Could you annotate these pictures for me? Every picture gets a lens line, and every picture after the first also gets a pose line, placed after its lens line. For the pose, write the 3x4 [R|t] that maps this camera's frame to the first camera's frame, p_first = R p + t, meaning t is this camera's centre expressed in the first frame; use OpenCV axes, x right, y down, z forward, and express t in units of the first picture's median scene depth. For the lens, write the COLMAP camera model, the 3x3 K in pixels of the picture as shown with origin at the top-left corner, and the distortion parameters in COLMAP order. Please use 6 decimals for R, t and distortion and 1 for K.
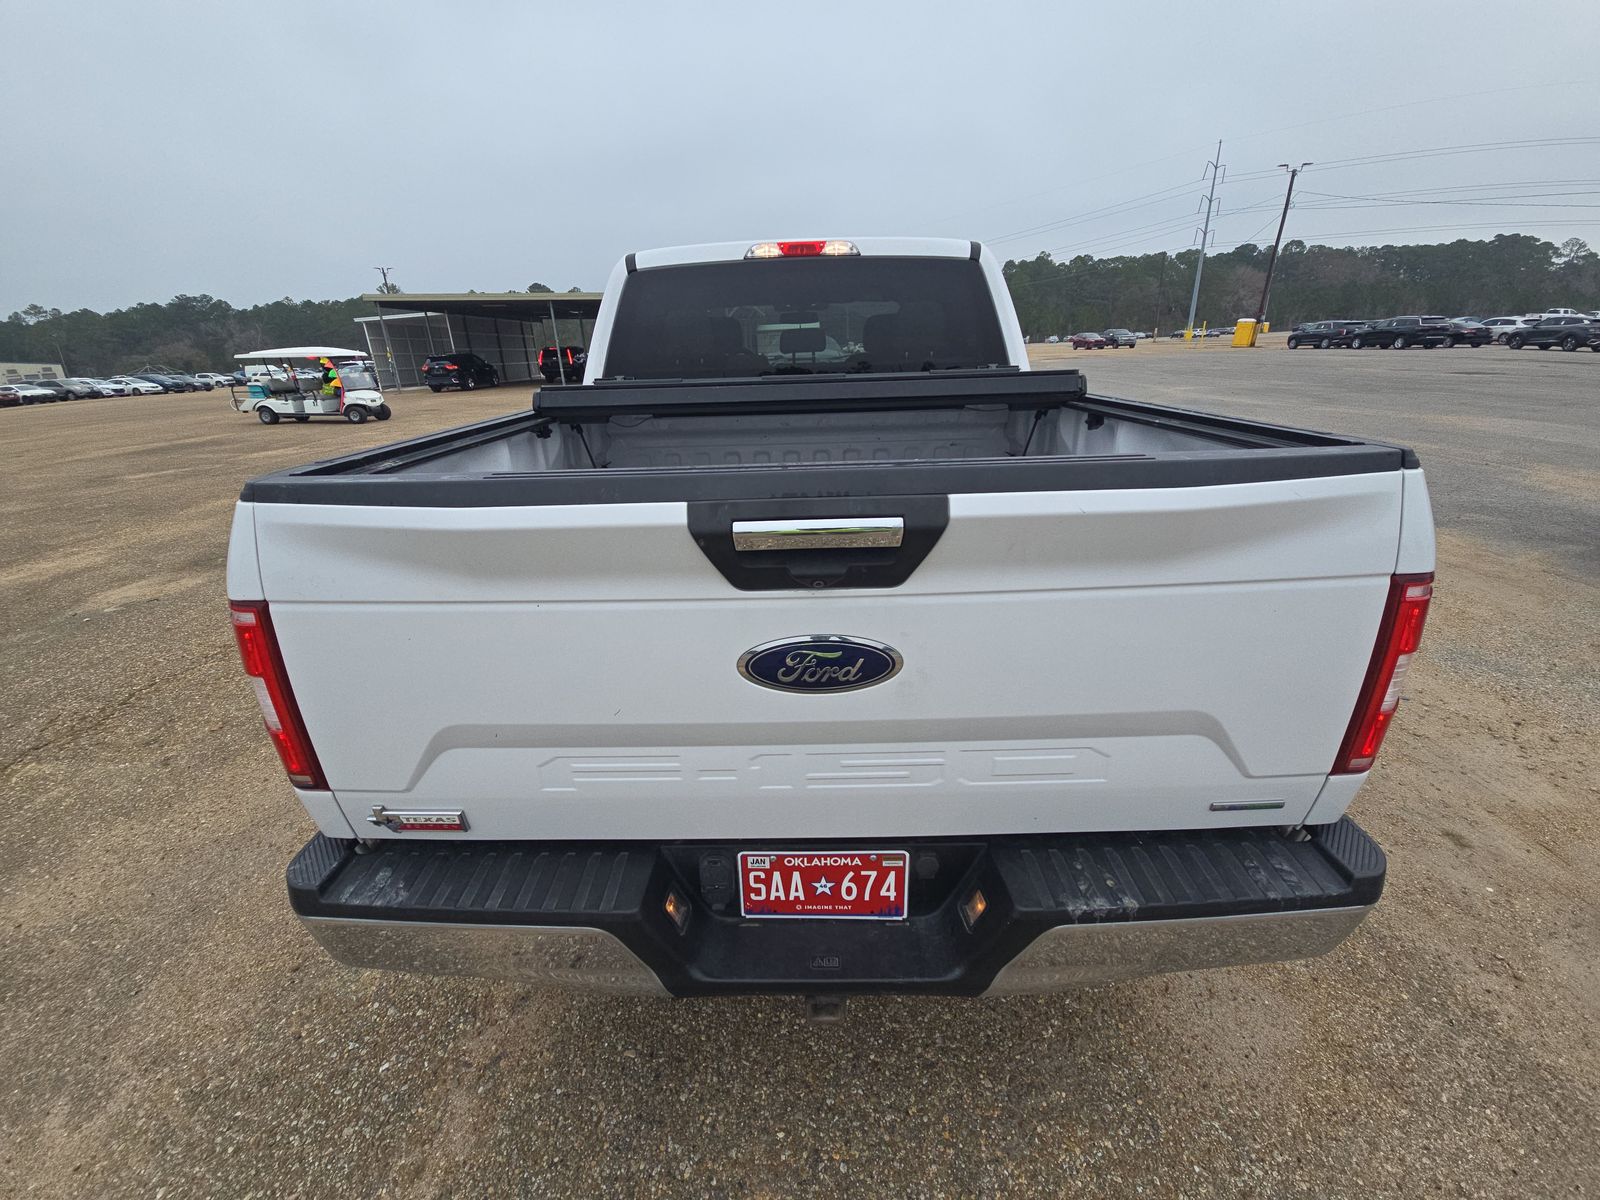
lens RADIAL K [[645.4, 0, 789.4], [0, 645.4, 601.4], [0, 0, 1]] dist [0.013029, -0.010743]
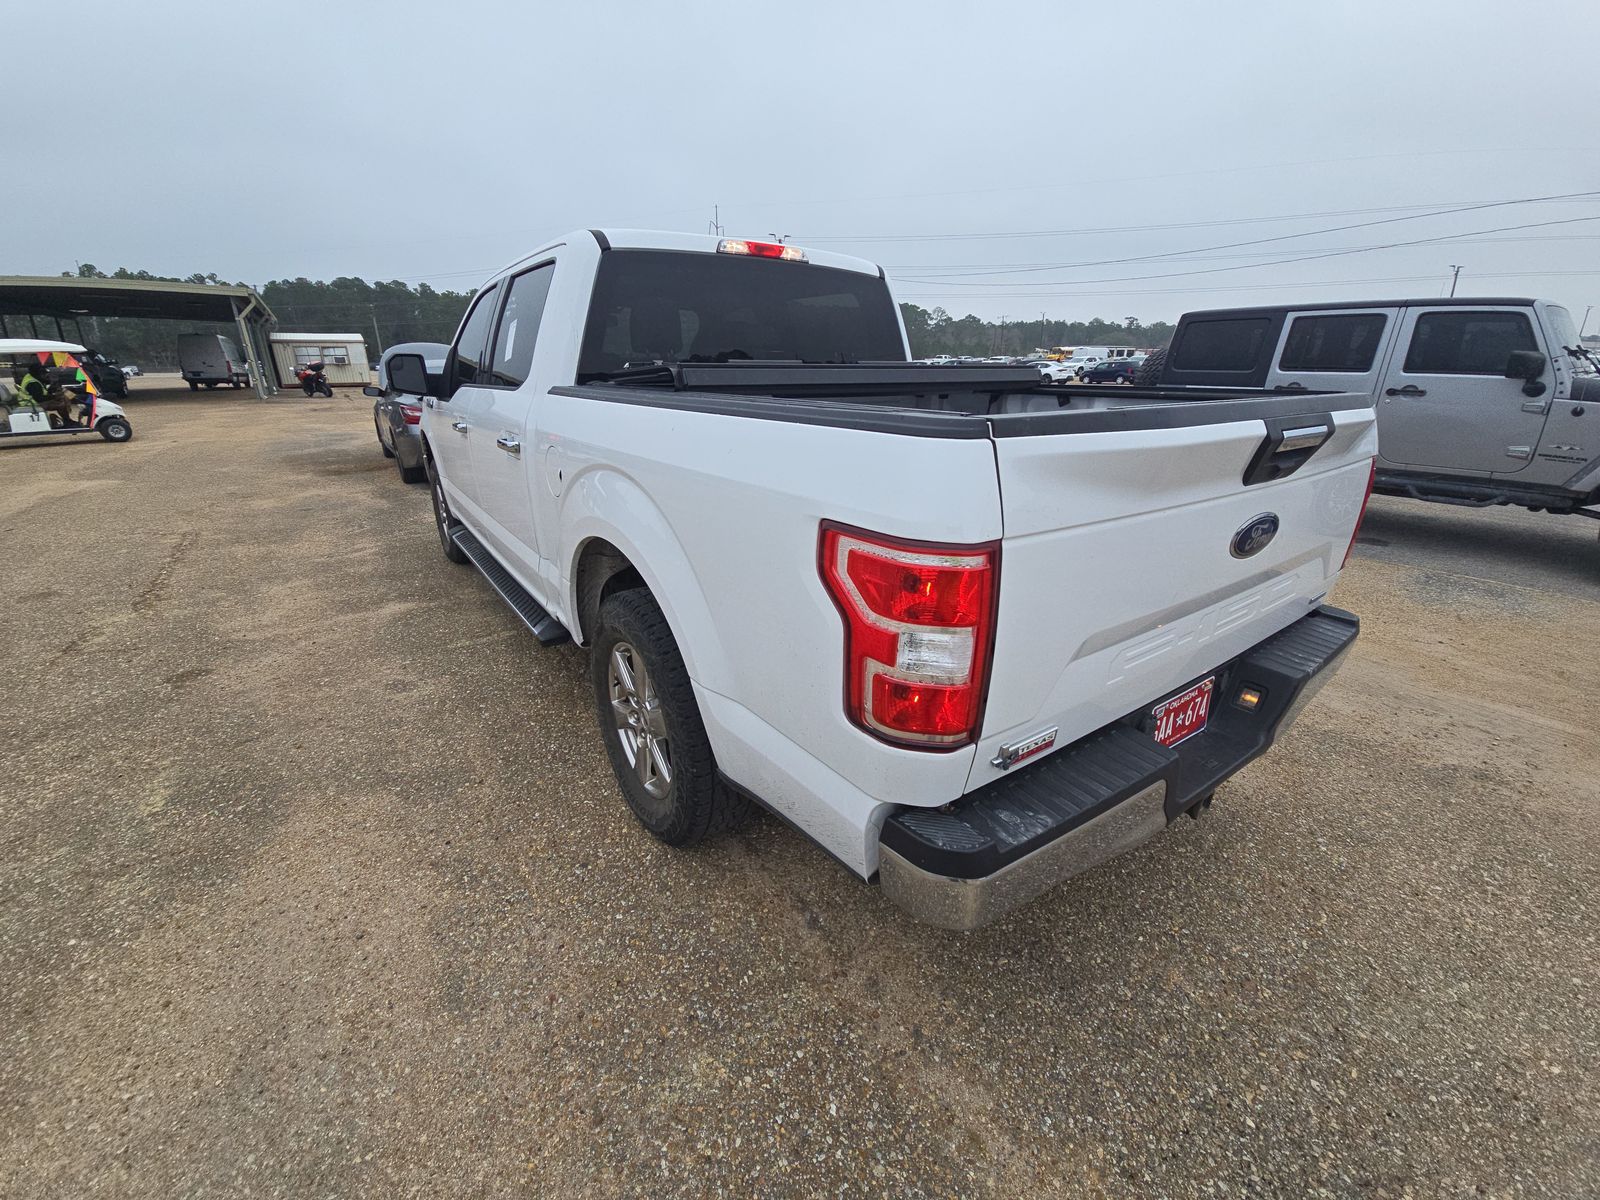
lens RADIAL K [[645.4, 0, 793.7], [0, 645.4, 603.6], [0, 0, 1]] dist [0.013029, -0.010743]
pose [[0.807419, -0.172184, 0.564293, -0.562526], [0.189521, 0.981469, 0.028301, 0.002621], [-0.558709, 0.084094, 0.825089, 0.128843]]
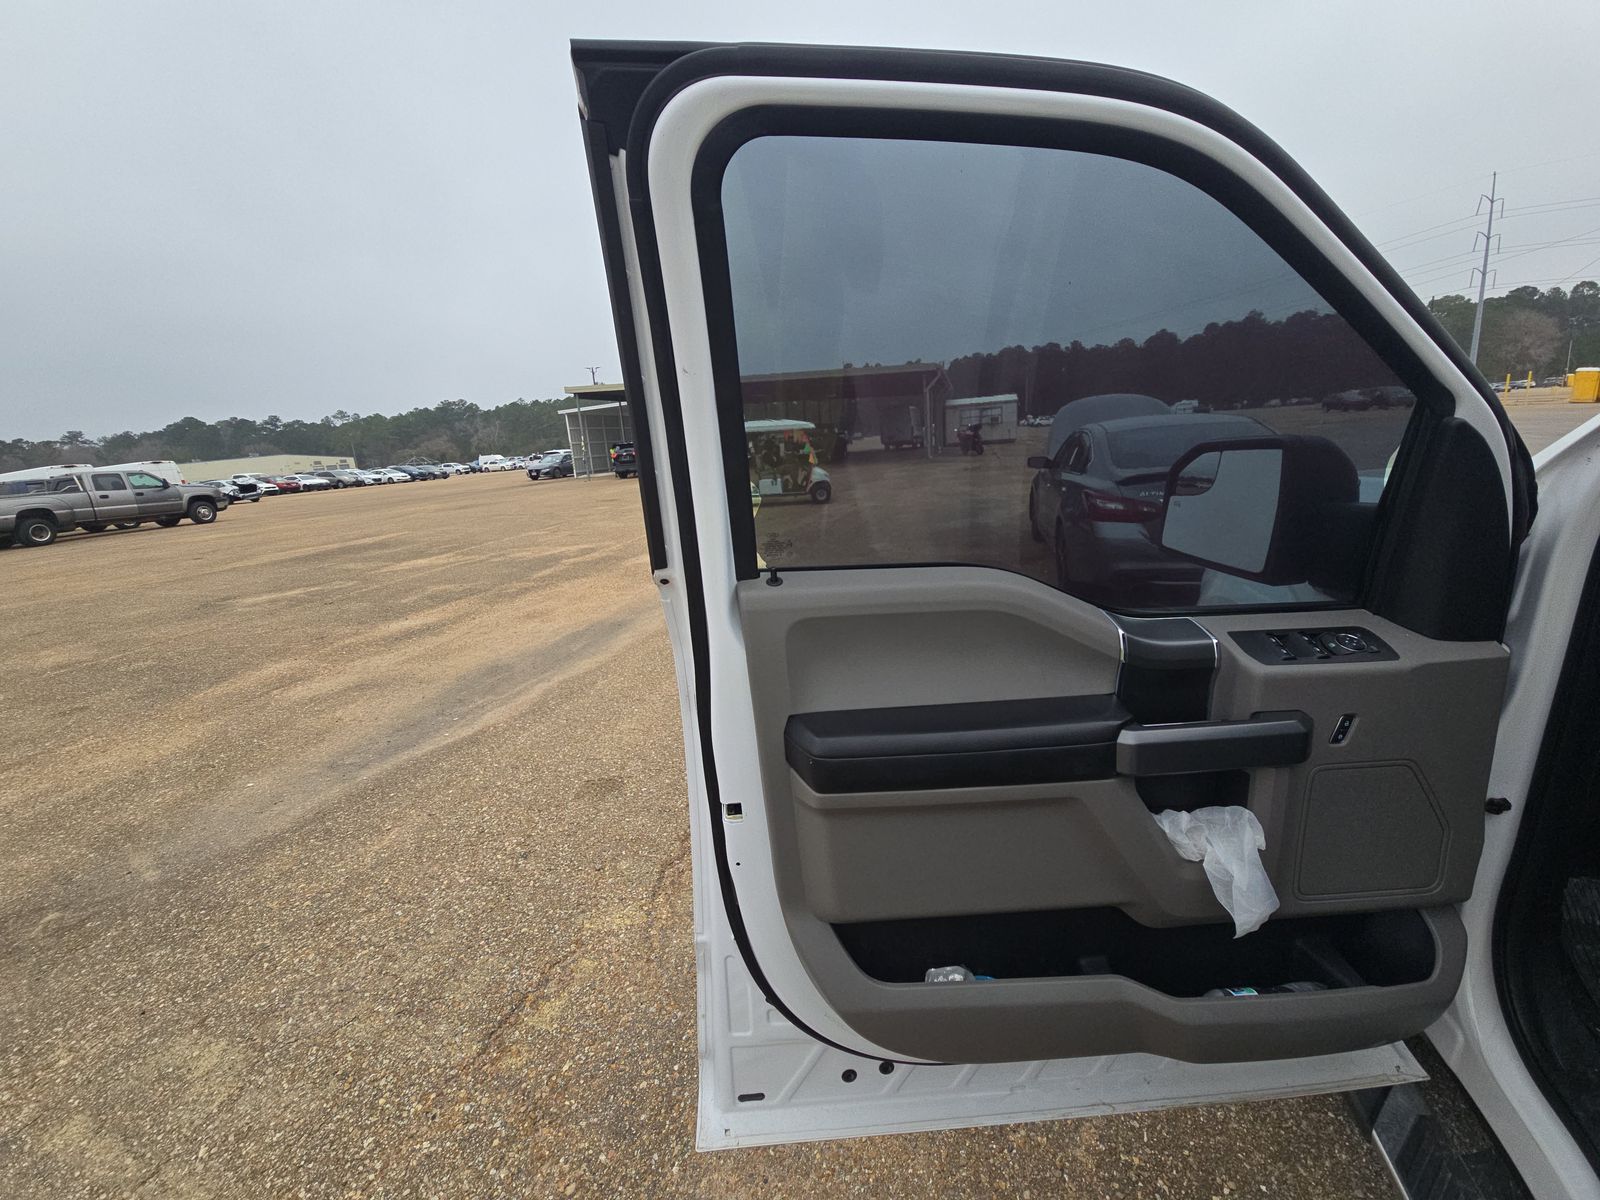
lens RADIAL K [[645.4, 0, 797.9], [0, 645.4, 612.0], [0, 0, 1]] dist [0.013029, -0.010743]
pose [[0.973444, 0.029206, -0.227053, -0.580448], [-0.050671, 0.994716, -0.089289, -0.514182], [0.223245, 0.098423, 0.969781, 1.342823]]
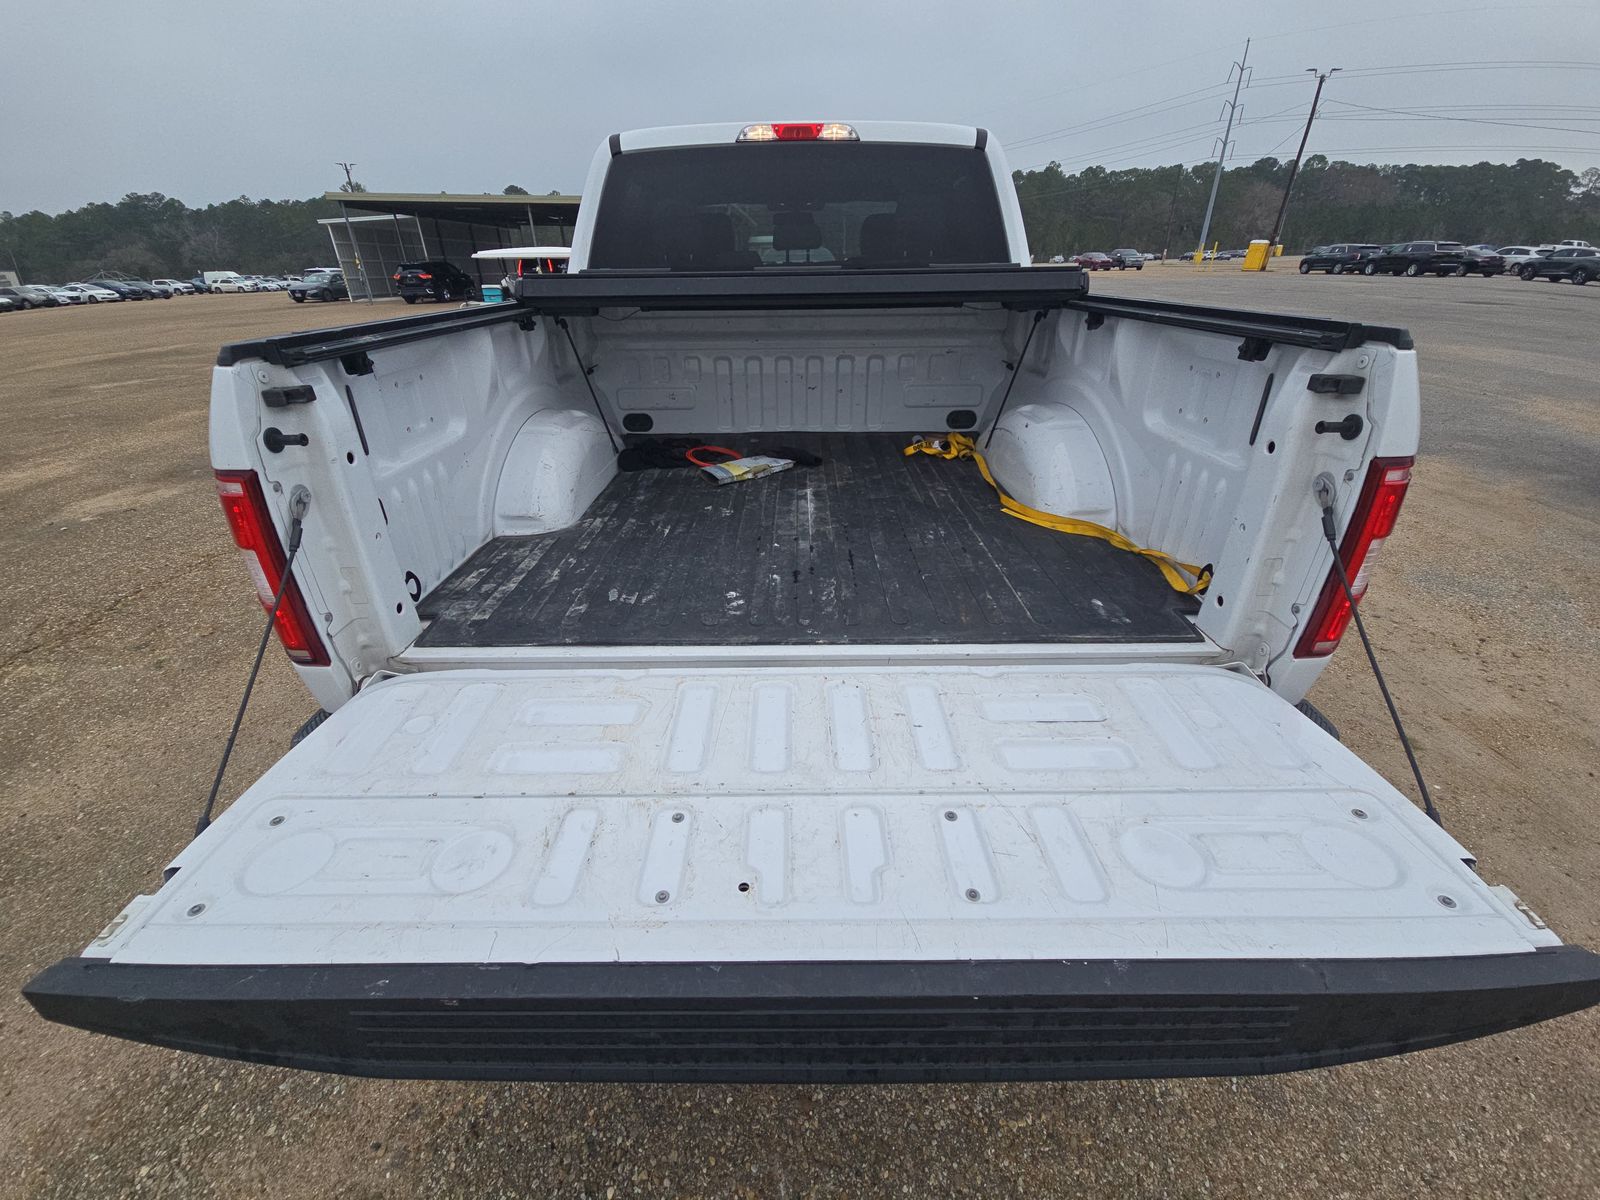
lens RADIAL K [[645.4, 0, 789.7], [0, 645.4, 602.7], [0, 0, 1]] dist [0.013029, -0.010743]
pose [[0.999786, 0.011603, 0.017137, -0.000126], [-0.013398, 0.993991, 0.108638, 0.028226], [-0.015774, -0.108844, 0.993934, -0.006620]]
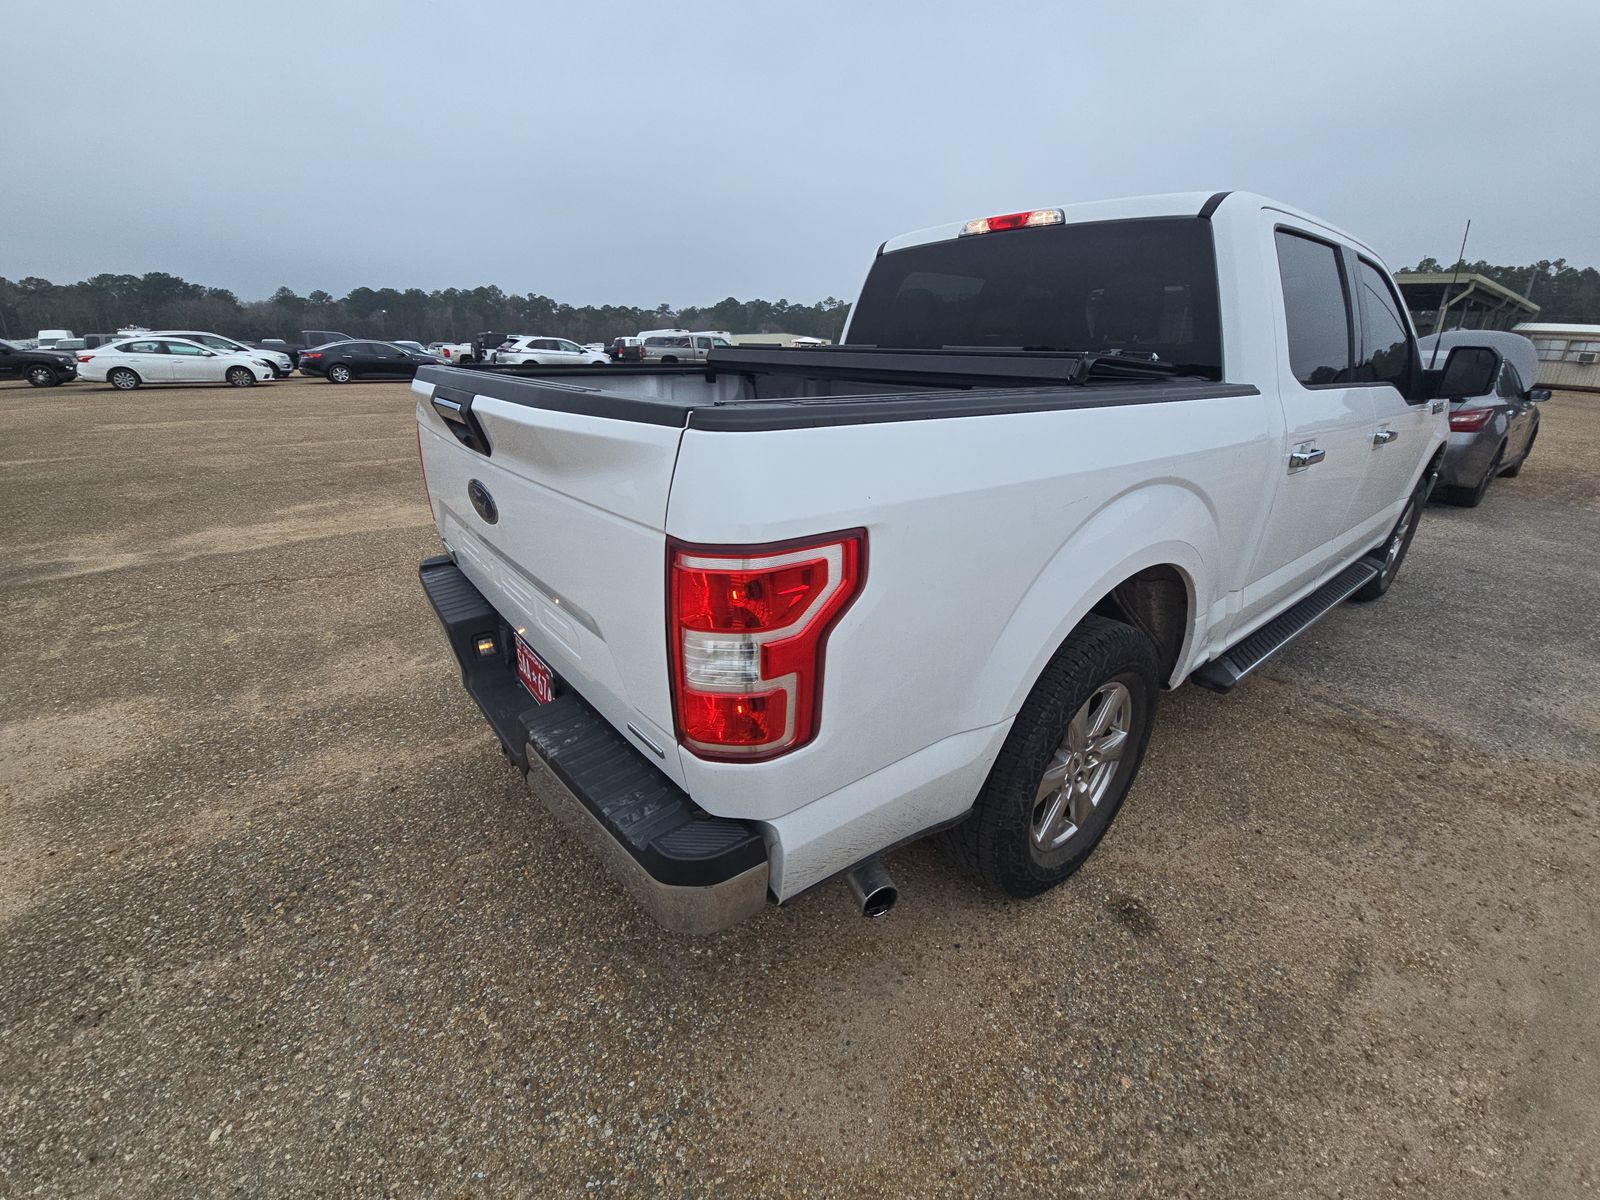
lens RADIAL K [[645.4, 0, 784.9], [0, 645.4, 602.2], [0, 0, 1]] dist [0.013029, -0.010743]
pose [[0.634030, 0.322657, -0.702779, 0.582172], [-0.314888, 0.937761, 0.146457, -0.047229], [0.706294, 0.128438, 0.696170, 0.150355]]
